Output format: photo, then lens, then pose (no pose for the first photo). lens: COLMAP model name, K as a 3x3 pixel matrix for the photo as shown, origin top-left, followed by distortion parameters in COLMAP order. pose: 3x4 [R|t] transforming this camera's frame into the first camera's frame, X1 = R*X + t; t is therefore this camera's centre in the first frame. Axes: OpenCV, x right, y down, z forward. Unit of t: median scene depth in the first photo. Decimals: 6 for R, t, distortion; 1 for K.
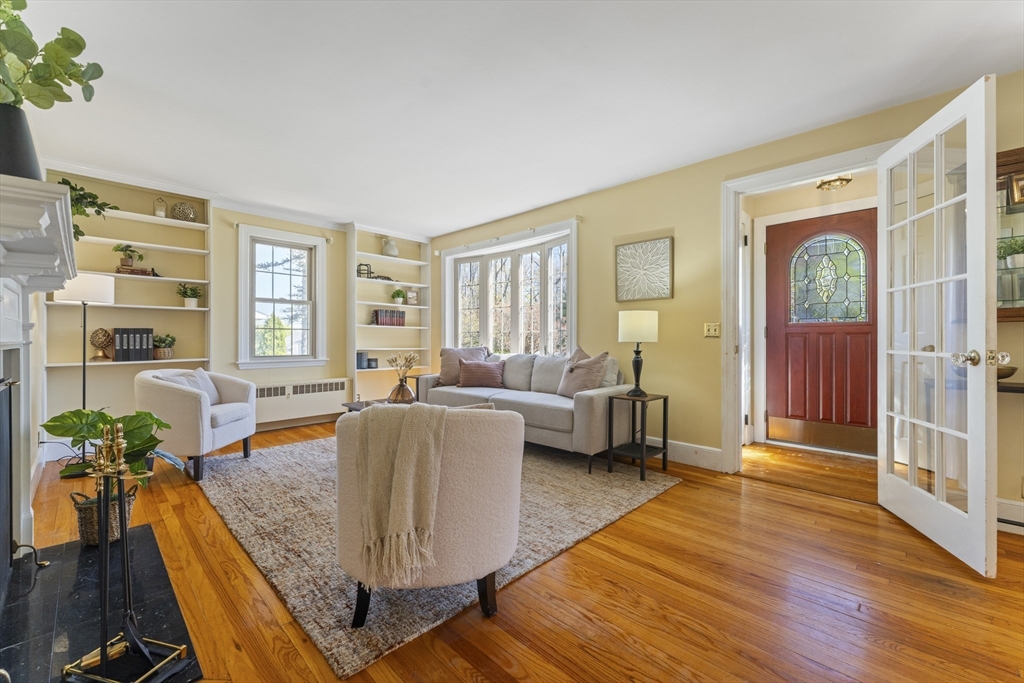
lens RADIAL K [[414.3, 0, 512.1], [0, 414.3, 339.5], [0, 0, 1]] dist [-0.000276, 0.000118]
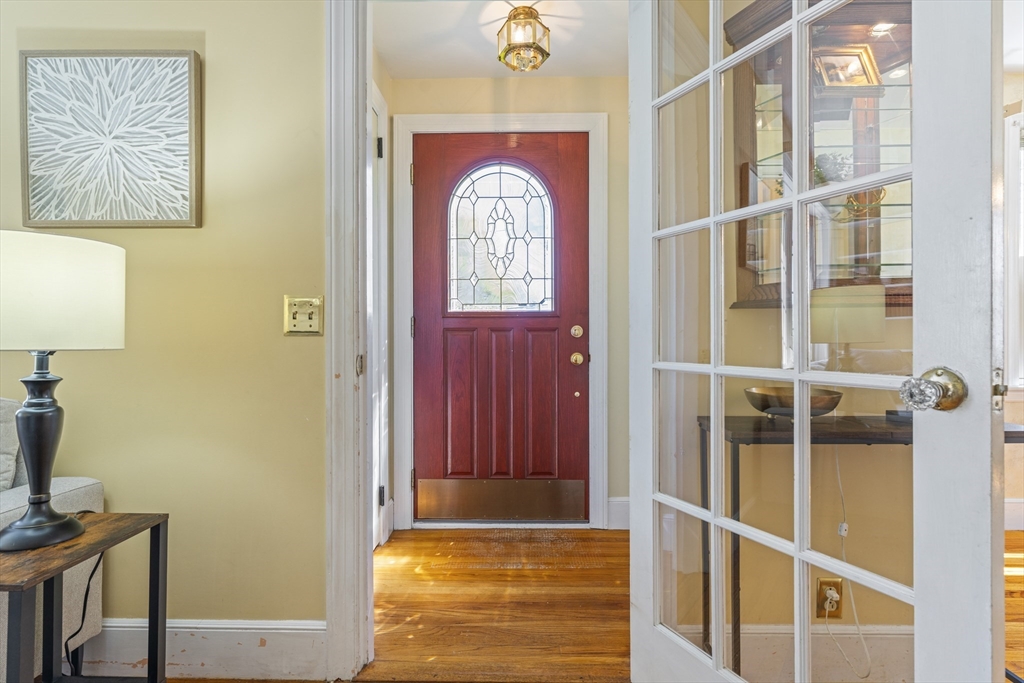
lens RADIAL K [[527.9, 0, 509.7], [0, 527.9, 337.7], [0, 0, 1]] dist [0.002898, -0.001982]
pose [[0.726164, 0.000466, 0.687522, 0.262404], [0.002238, 0.999993, -0.003041, -0.000321], [-0.687518, 0.003746, 0.726157, 0.470943]]
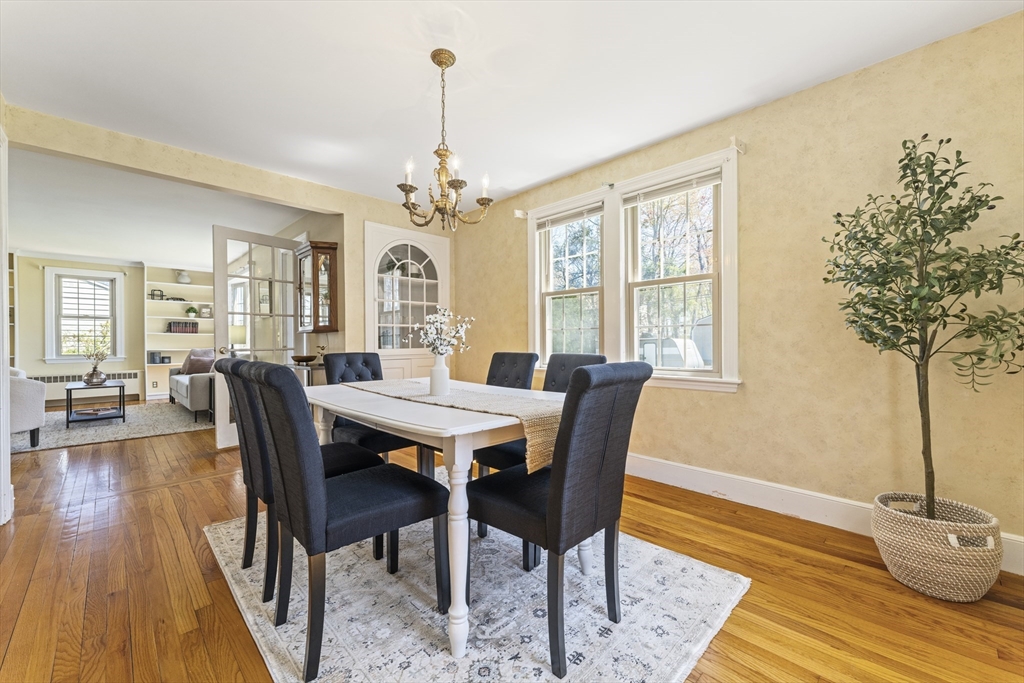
lens RADIAL K [[414.3, 0, 517.6], [0, 414.3, 344.6], [0, 0, 1]] dist [-0.000276, 0.000118]
pose [[0.999729, -0.003870, -0.022954, 1.364154], [0.003991, 0.999978, 0.005222, 0.003549], [0.022934, -0.005312, 0.999723, -0.582773]]
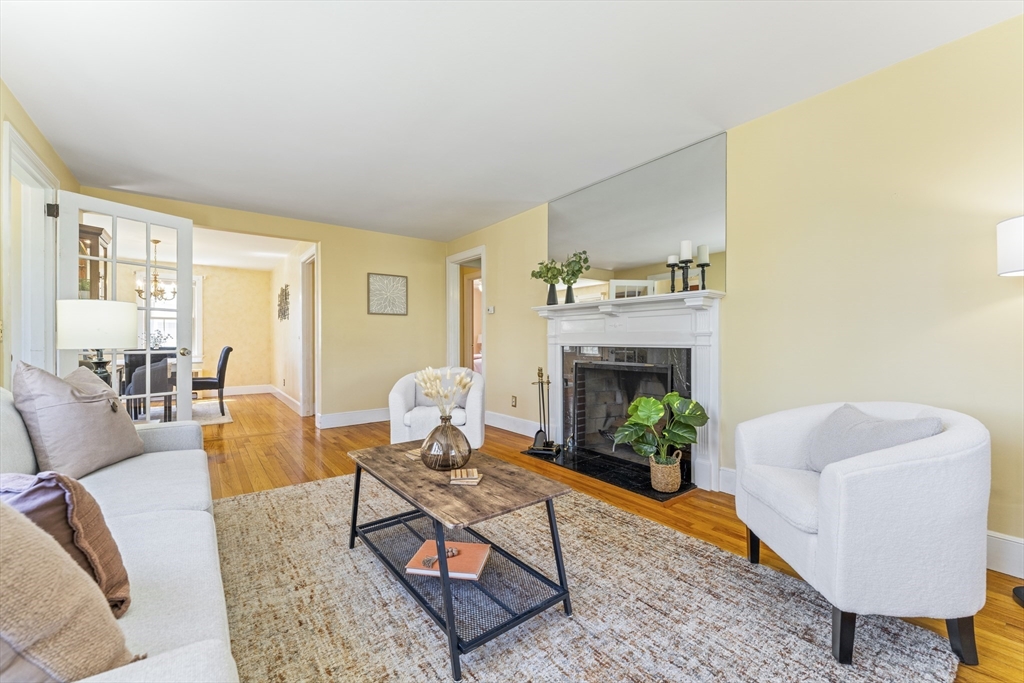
lens RADIAL K [[414.3, 0, 513.5], [0, 414.3, 339.3], [0, 0, 1]] dist [-0.000276, 0.000118]
pose [[-0.989263, 0.000626, 0.146142, -0.402967], [0.000459, 0.999999, -0.001176, -0.006778], [-0.146142, -0.001097, -0.989263, 1.419469]]
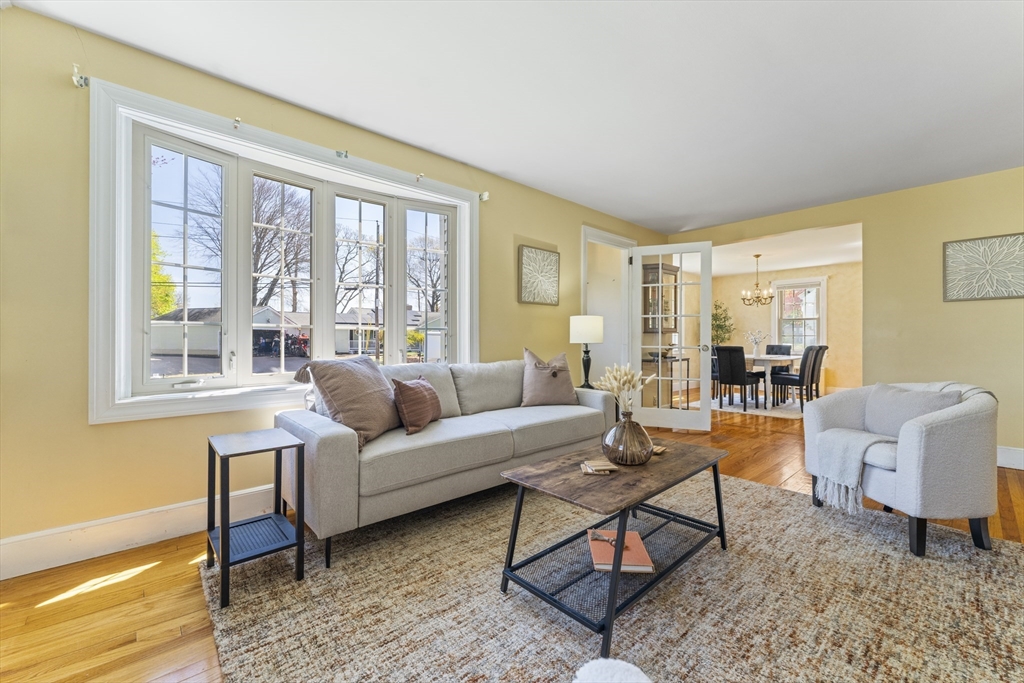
lens RADIAL K [[414.3, 0, 509.5], [0, 414.3, 337.4], [0, 0, 1]] dist [-0.000276, 0.000118]
pose [[0.070621, 0.004654, 0.997492, -0.778261], [-0.001219, 0.999989, -0.004579, -0.003820], [-0.997502, -0.000893, 0.070626, 1.033519]]
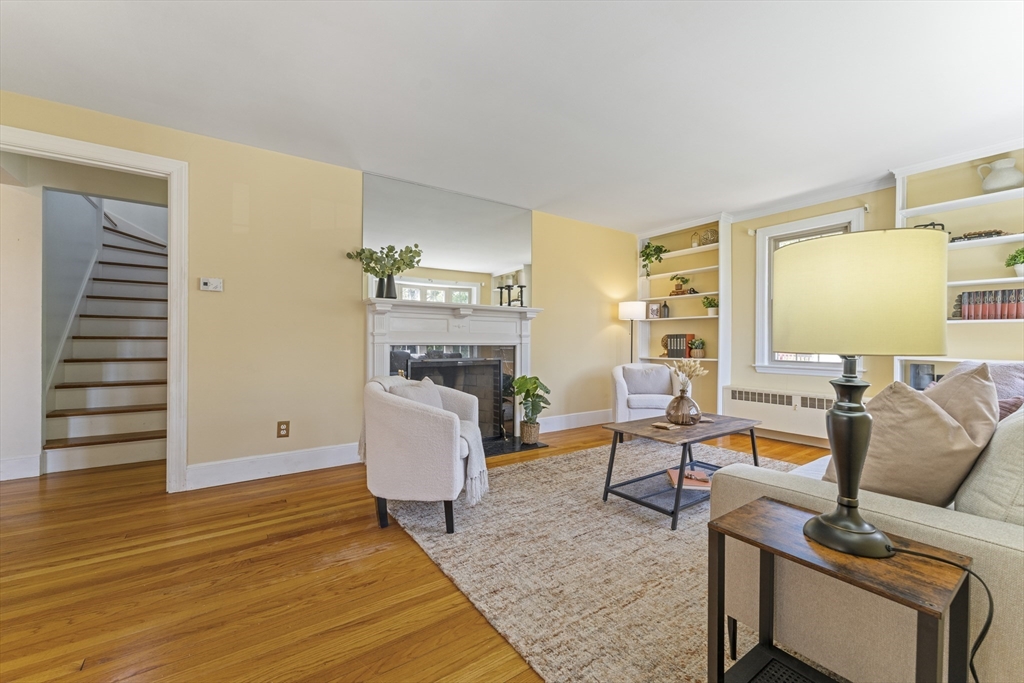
lens RADIAL K [[414.3, 0, 511.9], [0, 414.3, 341.2], [0, 0, 1]] dist [-0.000276, 0.000118]
pose [[-0.190336, -0.001122, -0.981718, 0.572674], [-0.005071, 0.999987, -0.000160, -0.001067], [0.981706, 0.004948, -0.190339, 0.755306]]
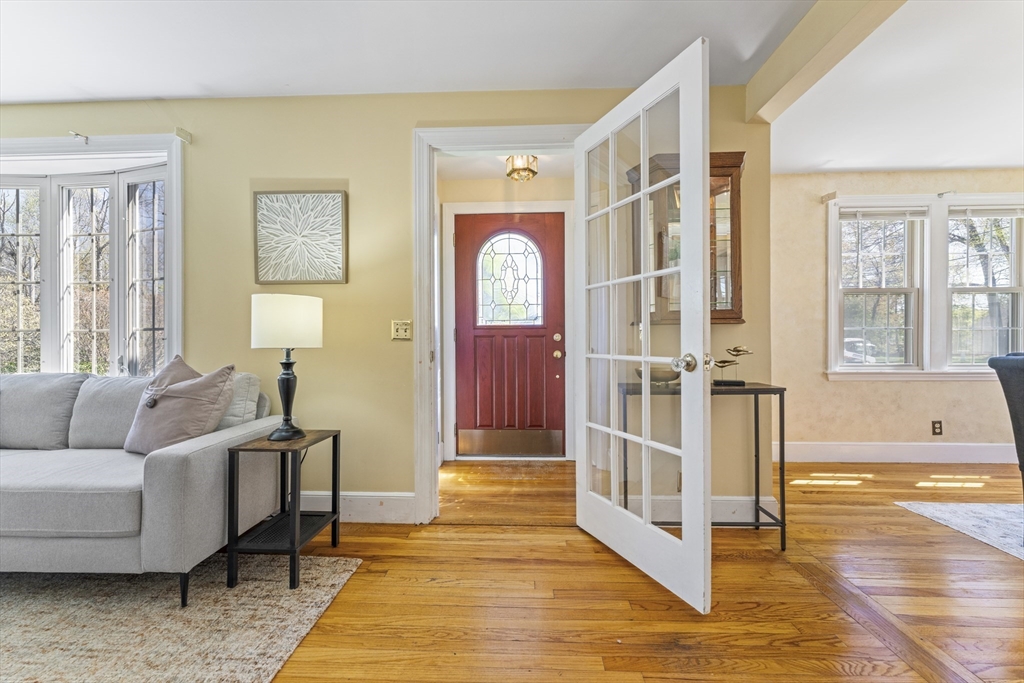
lens RADIAL K [[414.3, 0, 511.4], [0, 414.3, 343.5], [0, 0, 1]] dist [-0.000276, 0.000118]
pose [[0.743483, -0.005700, 0.668731, 0.130491], [0.005533, 0.999982, 0.002371, -0.000135], [-0.668732, 0.001937, 0.743501, 0.307751]]
